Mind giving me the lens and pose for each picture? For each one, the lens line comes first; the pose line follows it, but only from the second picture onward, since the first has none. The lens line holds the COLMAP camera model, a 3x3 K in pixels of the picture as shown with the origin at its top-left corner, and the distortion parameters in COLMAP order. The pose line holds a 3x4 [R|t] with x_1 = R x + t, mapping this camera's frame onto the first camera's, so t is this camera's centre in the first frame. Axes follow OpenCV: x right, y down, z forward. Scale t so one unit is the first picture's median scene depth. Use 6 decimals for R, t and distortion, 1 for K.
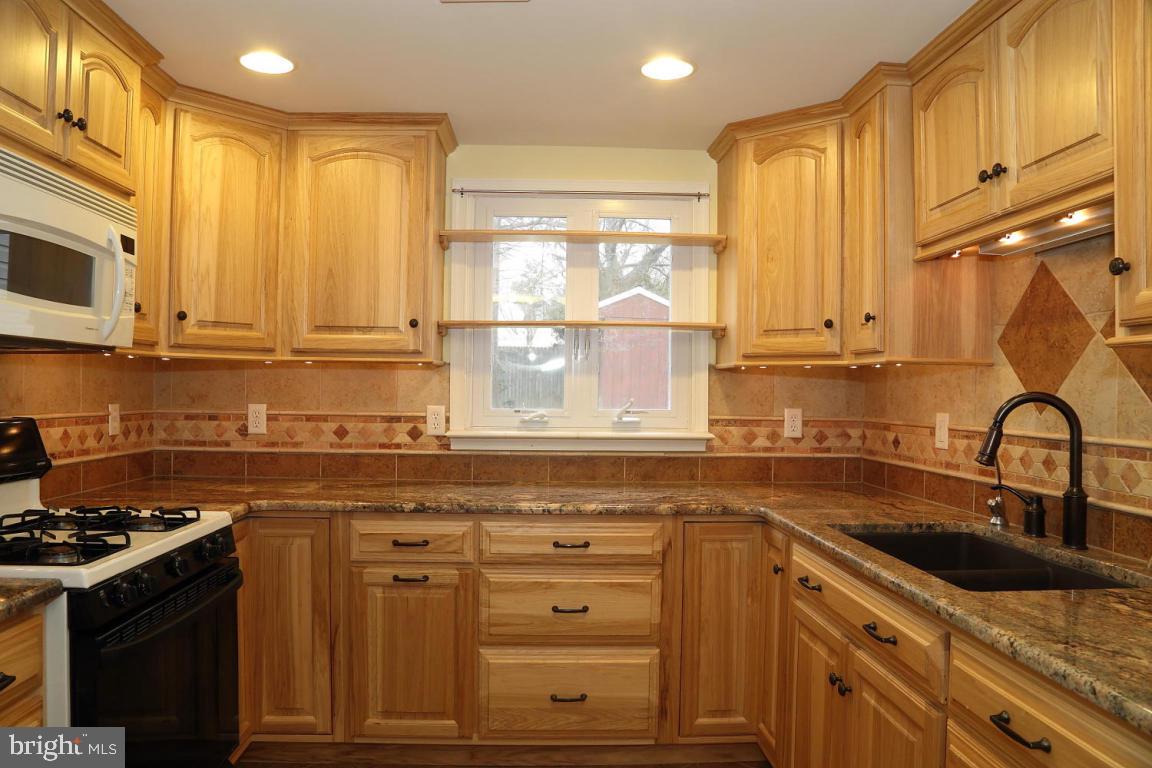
lens RADIAL K [[795.7, 0, 576.3], [0, 795.7, 388.4], [0, 0, 1]] dist [-0.118509, 0.071296]
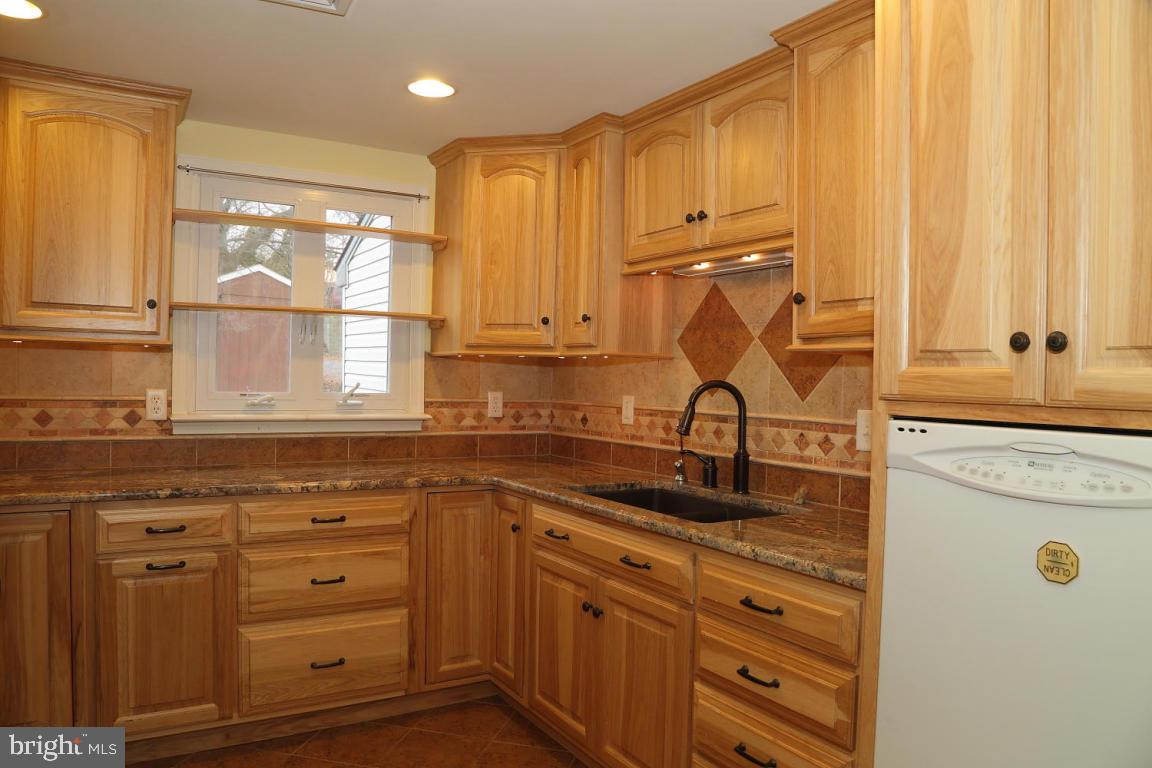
lens RADIAL K [[795.7, 0, 576.3], [0, 795.7, 388.4], [0, 0, 1]] dist [-0.118509, 0.071296]
pose [[0.877706, 0.001096, 0.479198, -0.218592], [-0.011866, 0.999740, 0.019447, -0.004149], [-0.479052, -0.022755, 0.877492, -0.082532]]
